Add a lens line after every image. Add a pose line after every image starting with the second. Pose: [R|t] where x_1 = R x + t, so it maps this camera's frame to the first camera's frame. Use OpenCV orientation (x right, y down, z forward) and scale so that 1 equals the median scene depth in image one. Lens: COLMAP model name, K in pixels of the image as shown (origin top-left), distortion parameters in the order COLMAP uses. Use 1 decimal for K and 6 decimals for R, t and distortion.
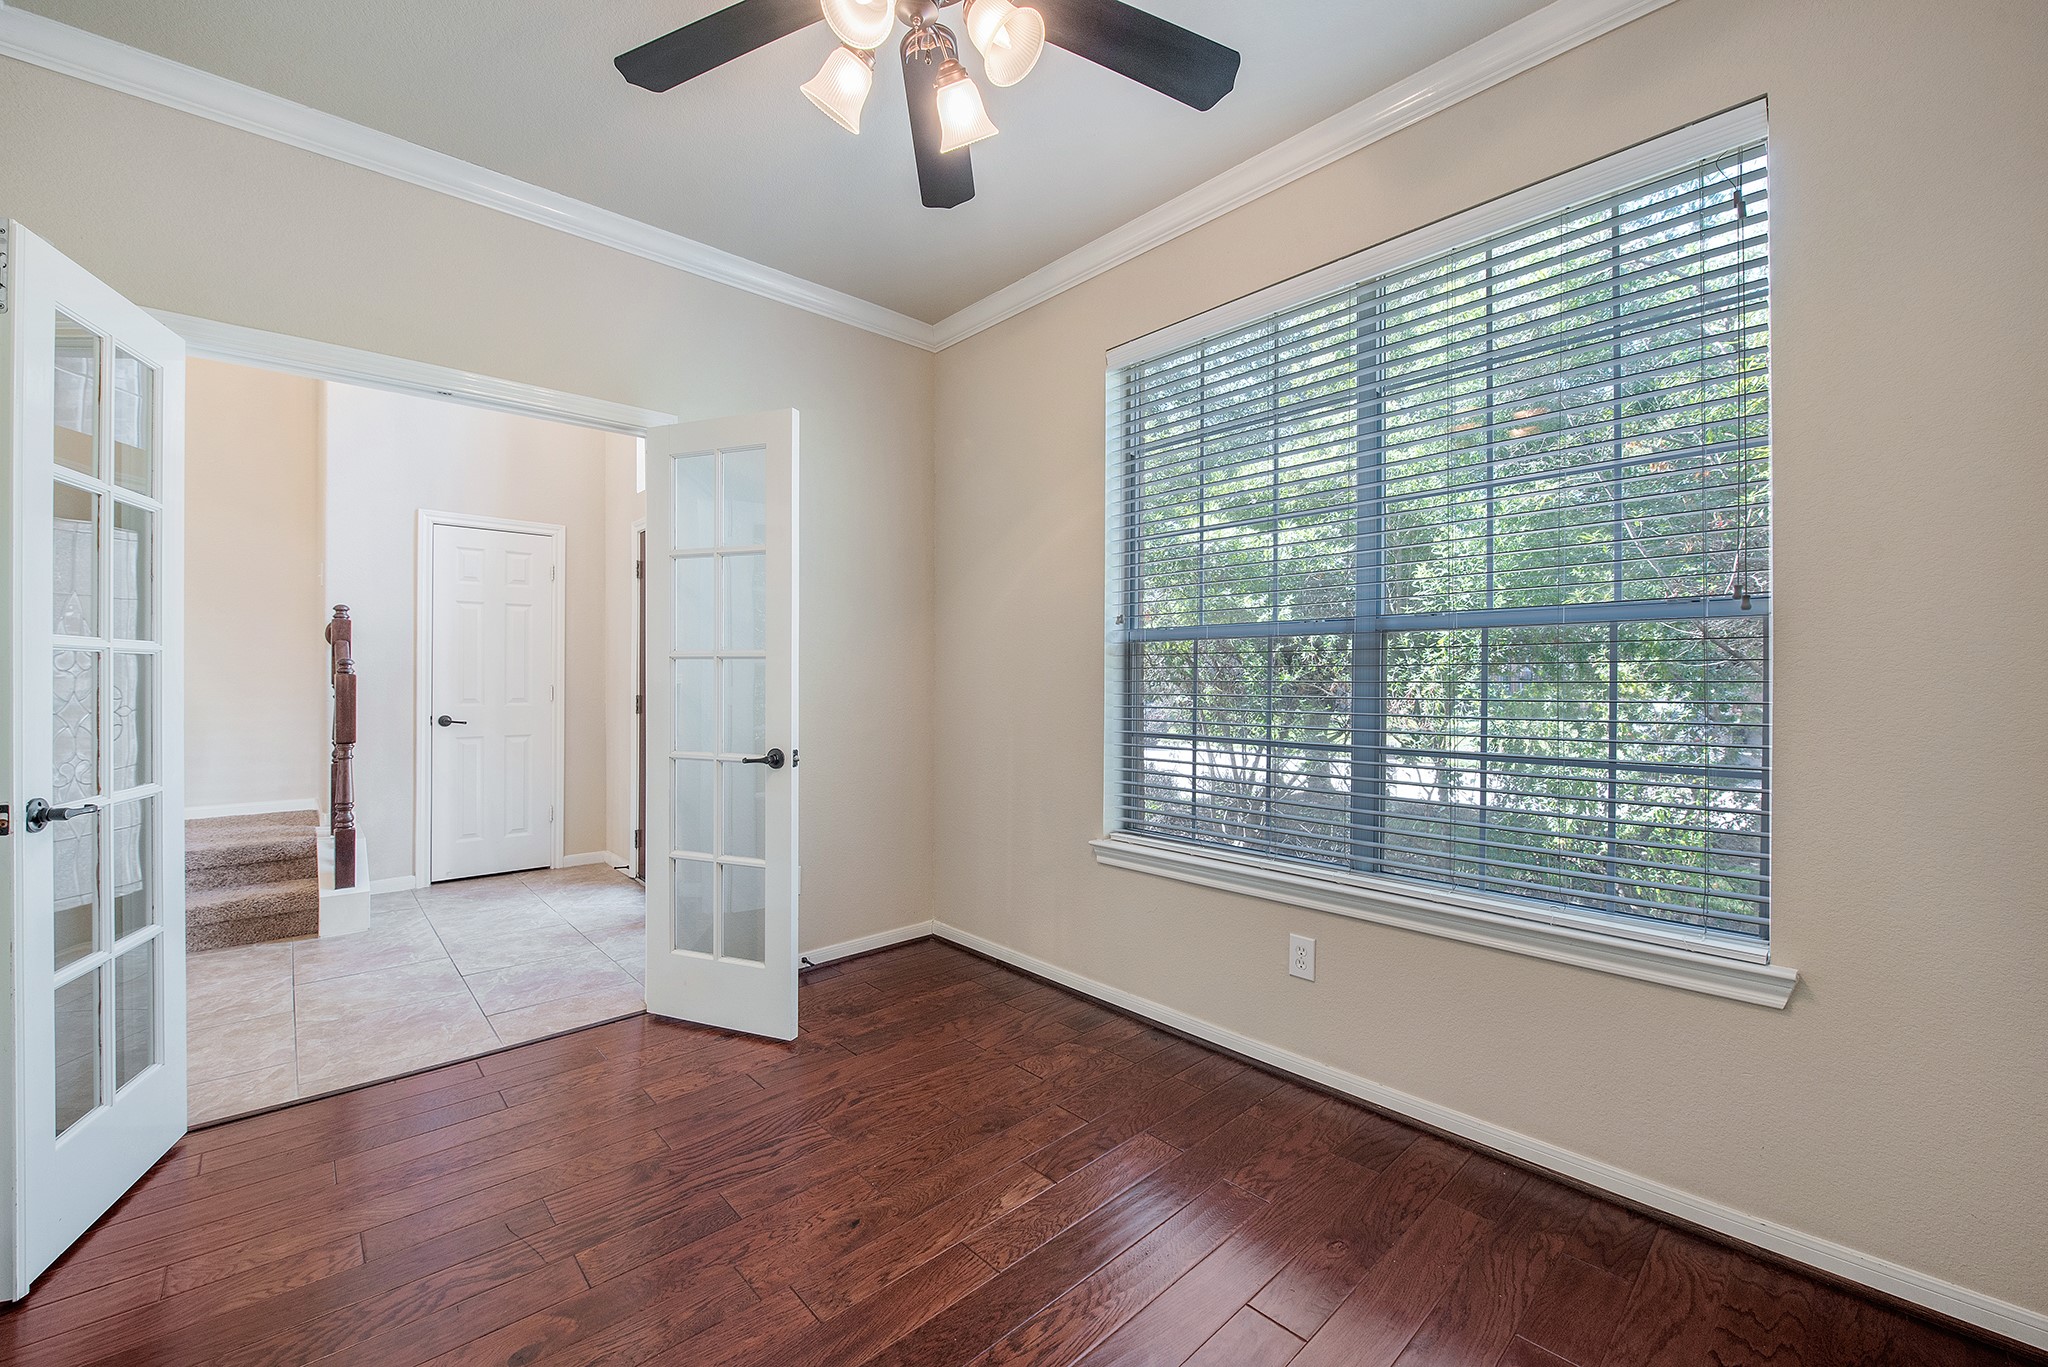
lens RADIAL K [[813.6, 0, 1013.8], [0, 813.6, 685.4], [0, 0, 1]] dist [-0.014055, -0.000322]
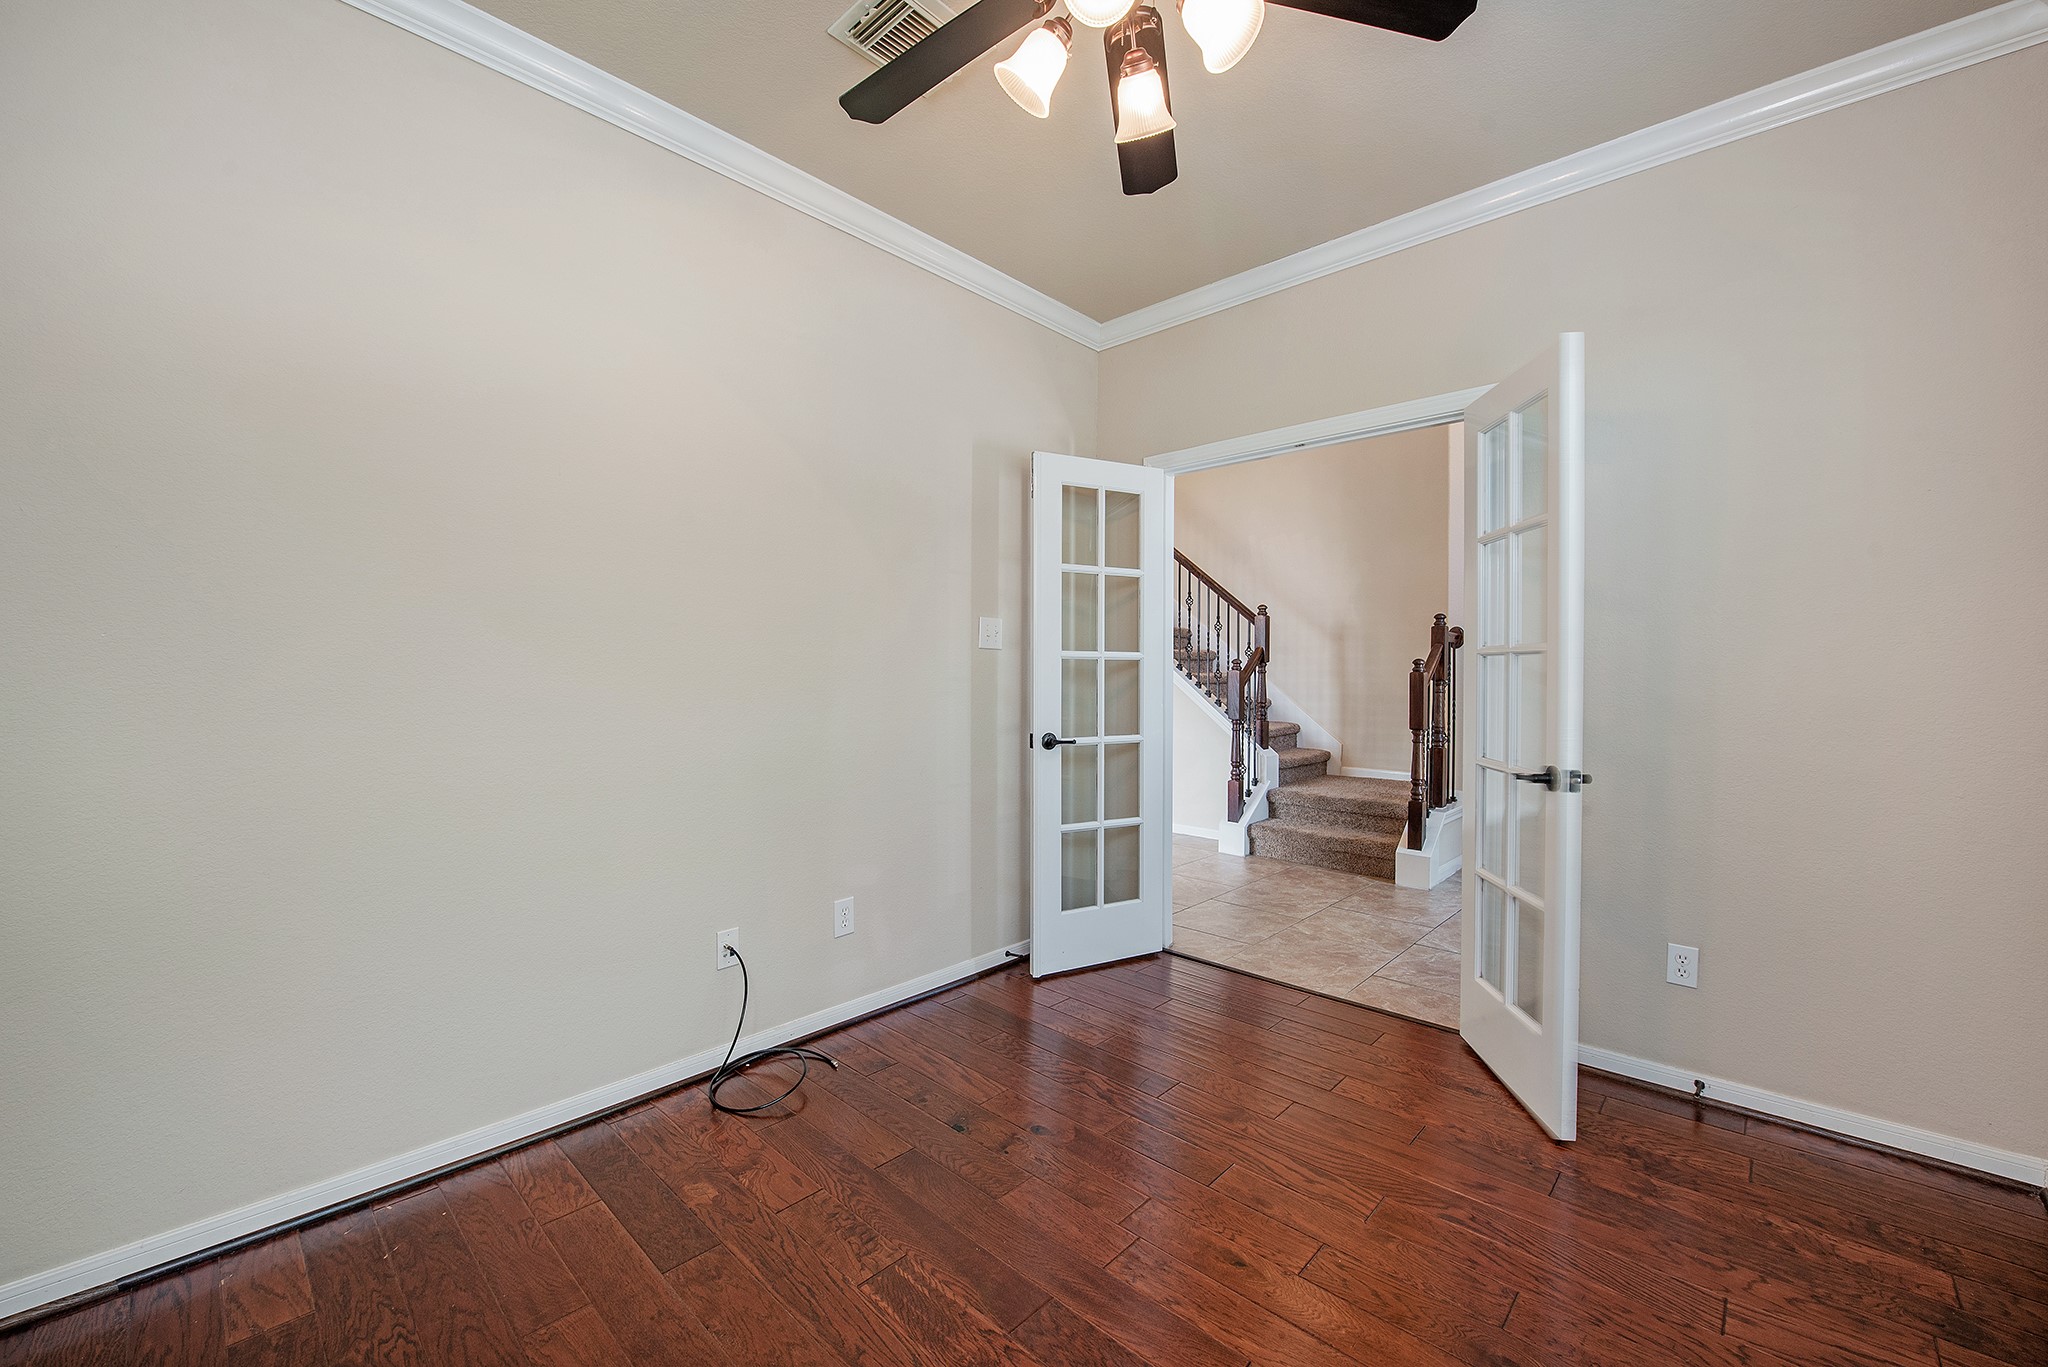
lens RADIAL K [[828.4, 0, 1024.2], [0, 828.4, 668.2], [0, 0, 1]] dist [-0.001500, -0.000220]
pose [[0.082602, -0.002079, -0.996580, 0.473141], [-0.014699, 0.999887, -0.003304, -0.006597], [0.996474, 0.014922, 0.082562, 0.431448]]
